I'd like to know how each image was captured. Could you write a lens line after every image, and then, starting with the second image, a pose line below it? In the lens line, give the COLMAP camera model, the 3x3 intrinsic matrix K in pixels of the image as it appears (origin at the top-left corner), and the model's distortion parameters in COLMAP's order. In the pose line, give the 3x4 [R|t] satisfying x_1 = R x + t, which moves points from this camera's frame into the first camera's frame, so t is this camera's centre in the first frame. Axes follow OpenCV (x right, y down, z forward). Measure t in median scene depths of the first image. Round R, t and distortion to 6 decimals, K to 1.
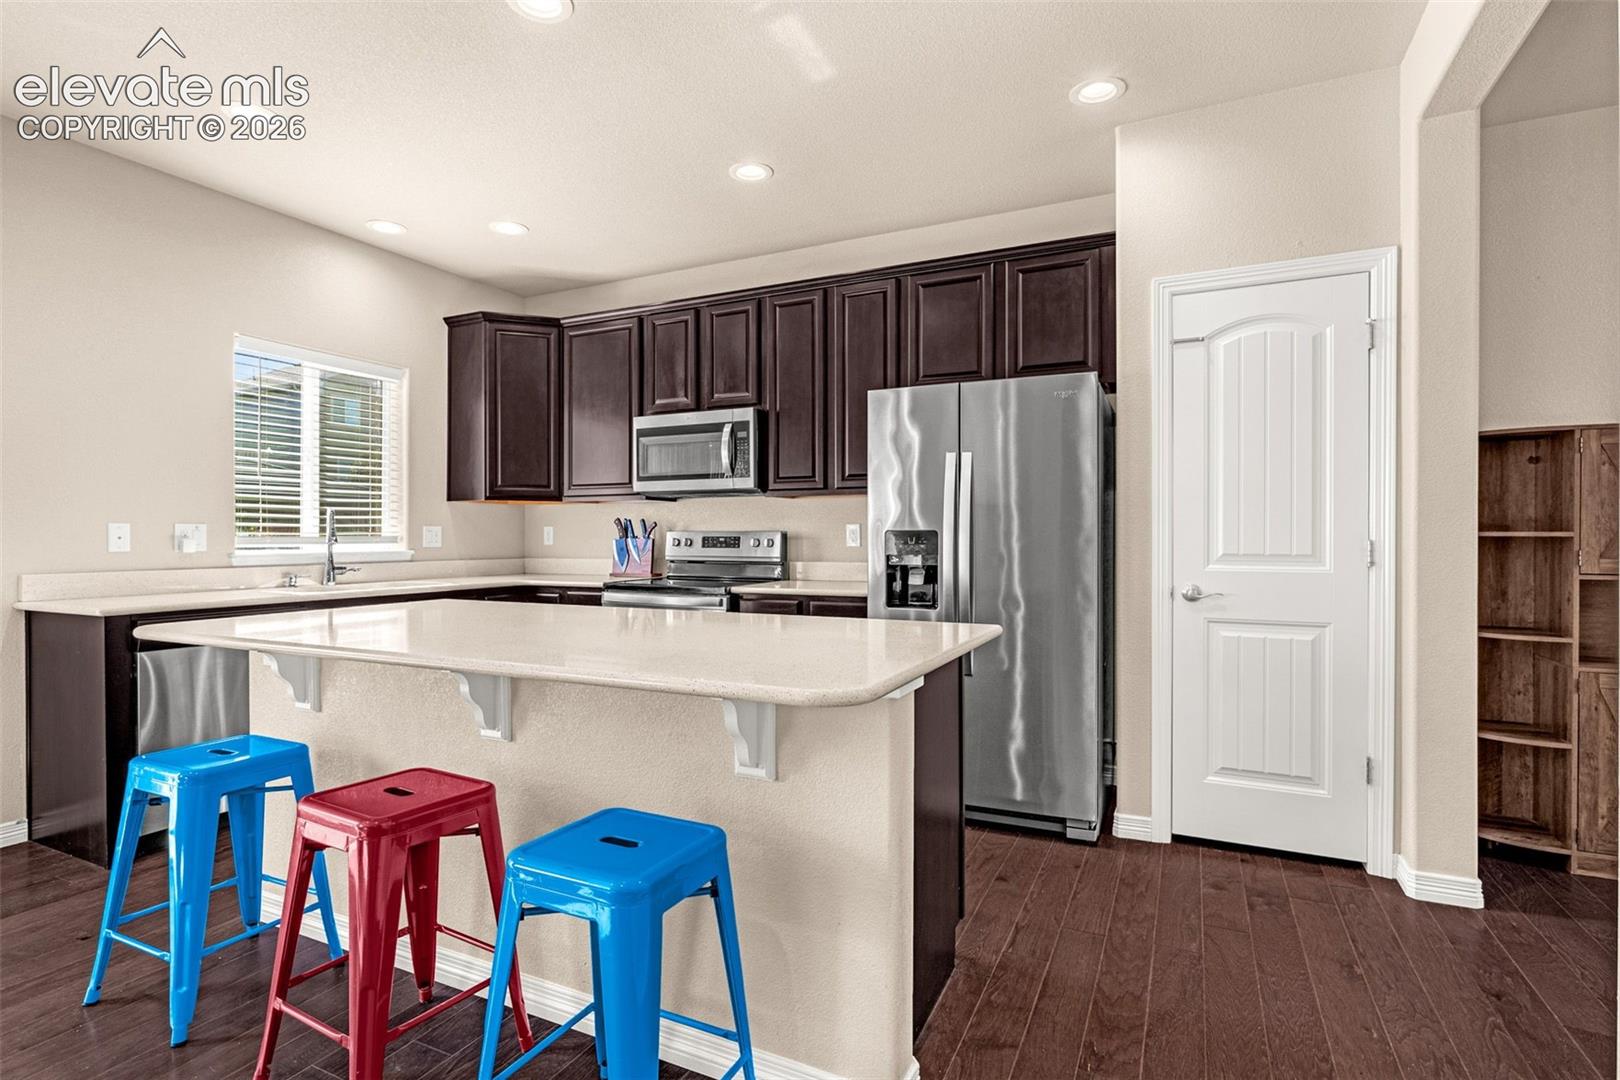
lens RADIAL K [[790.1, 0, 810.0], [0, 790.1, 540.0], [0, 0, 1]] dist [0.000652, 0.000404]
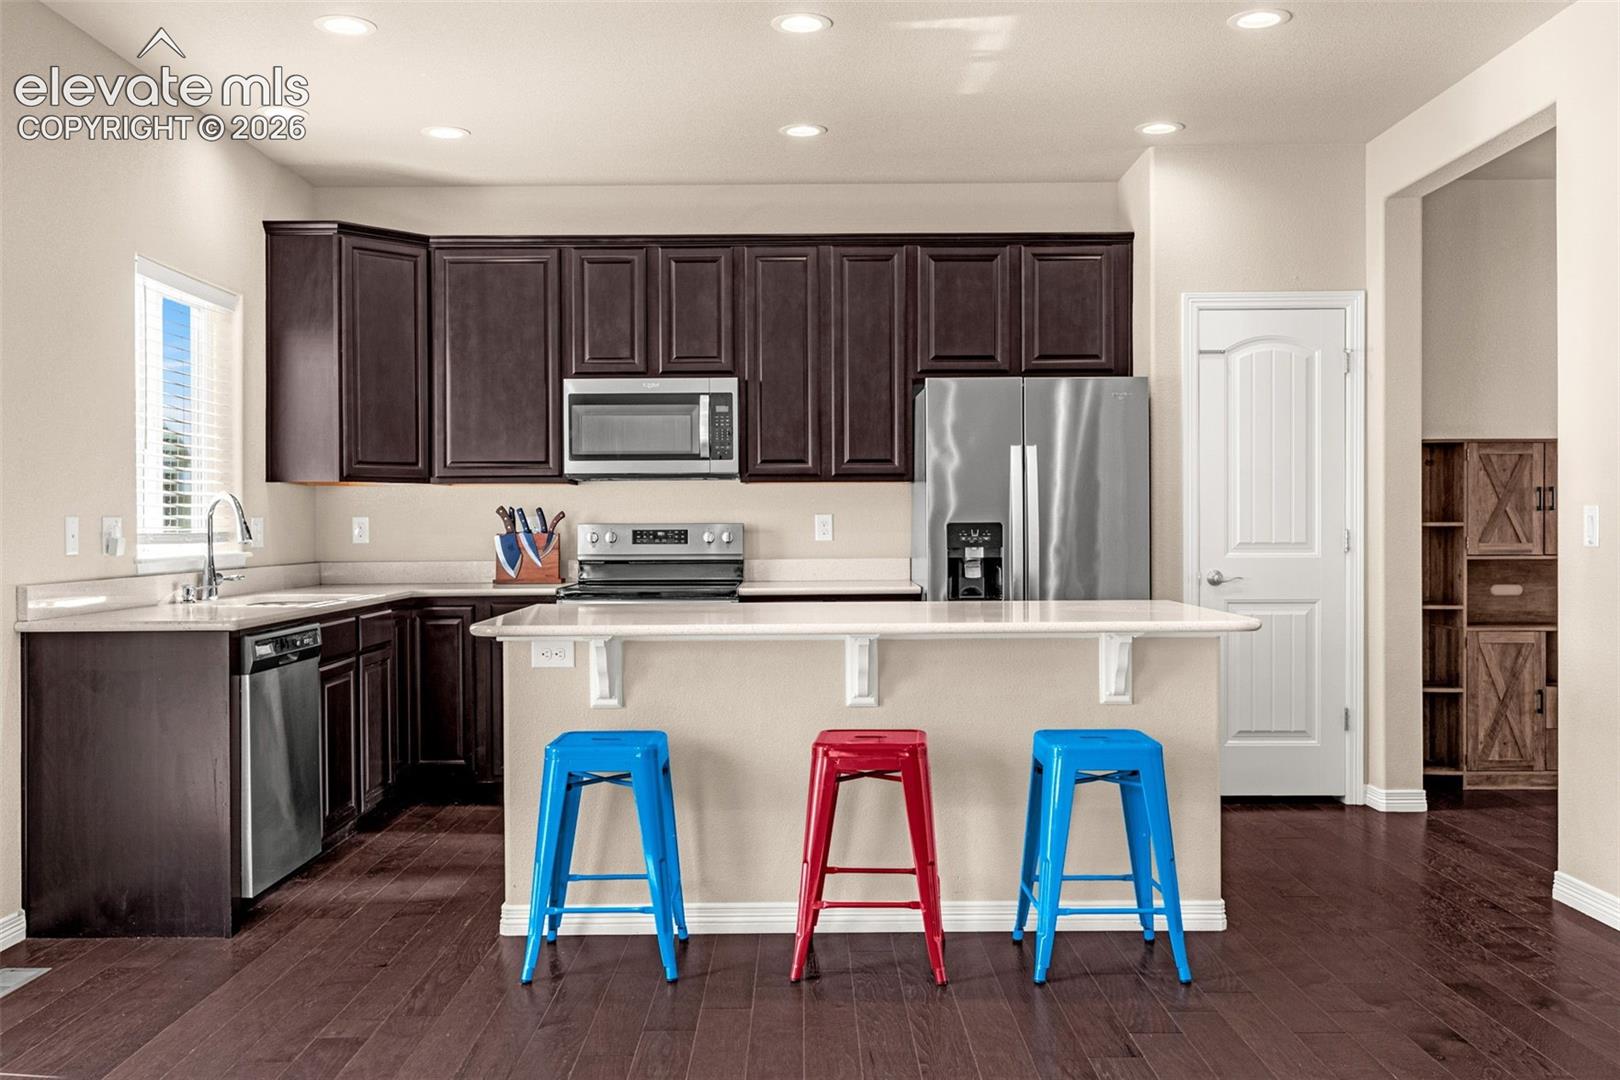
lens RADIAL K [[1426.3, 0, 810.0], [0, 1426.3, 540.0], [0, 0, 1]] dist [0.009373, 0.008554]
pose [[0.897238, -0.008769, 0.441460, -0.818417], [0.006879, 0.999959, 0.005881, -0.002159], [-0.441493, -0.002240, 0.897262, -0.495534]]
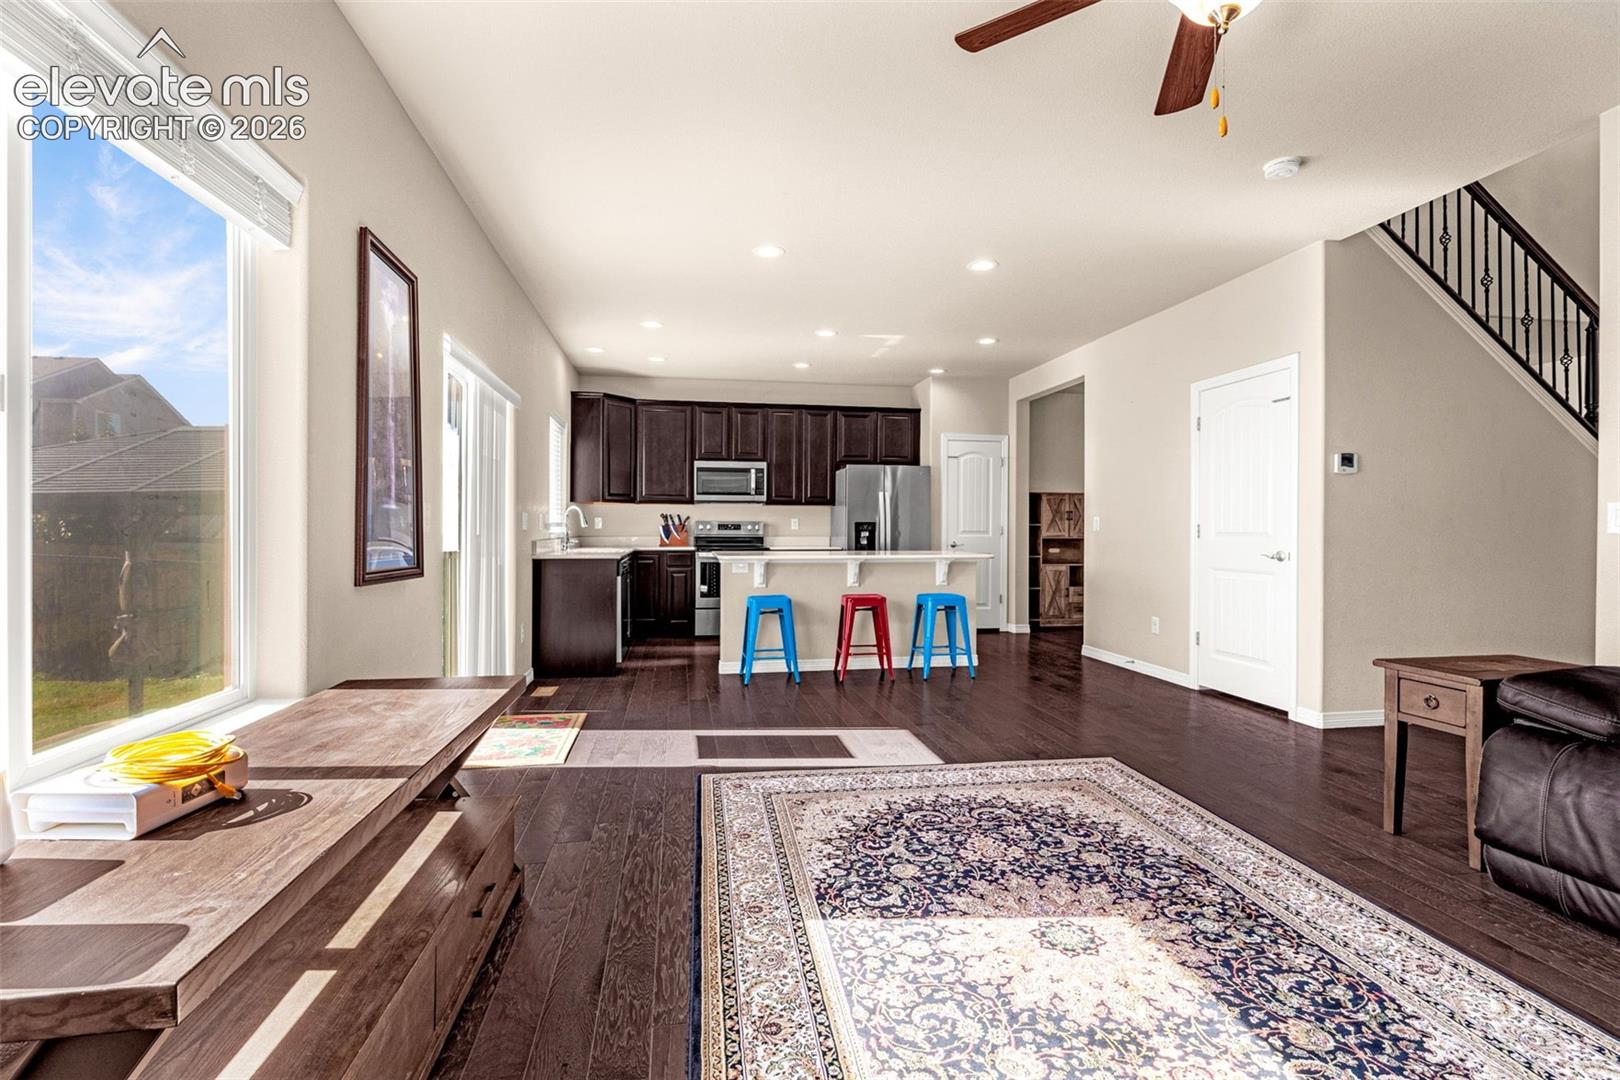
lens RADIAL K [[726.8, 0, 814.0], [0, 726.8, 532.5], [0, 0, 1]] dist [0.000922, 0.000114]
pose [[0.804228, 0.000525, 0.594321, -1.329438], [-0.000732, 1.000000, 0.000107, 0.020232], [-0.594321, -0.000521, 0.804228, -0.734274]]
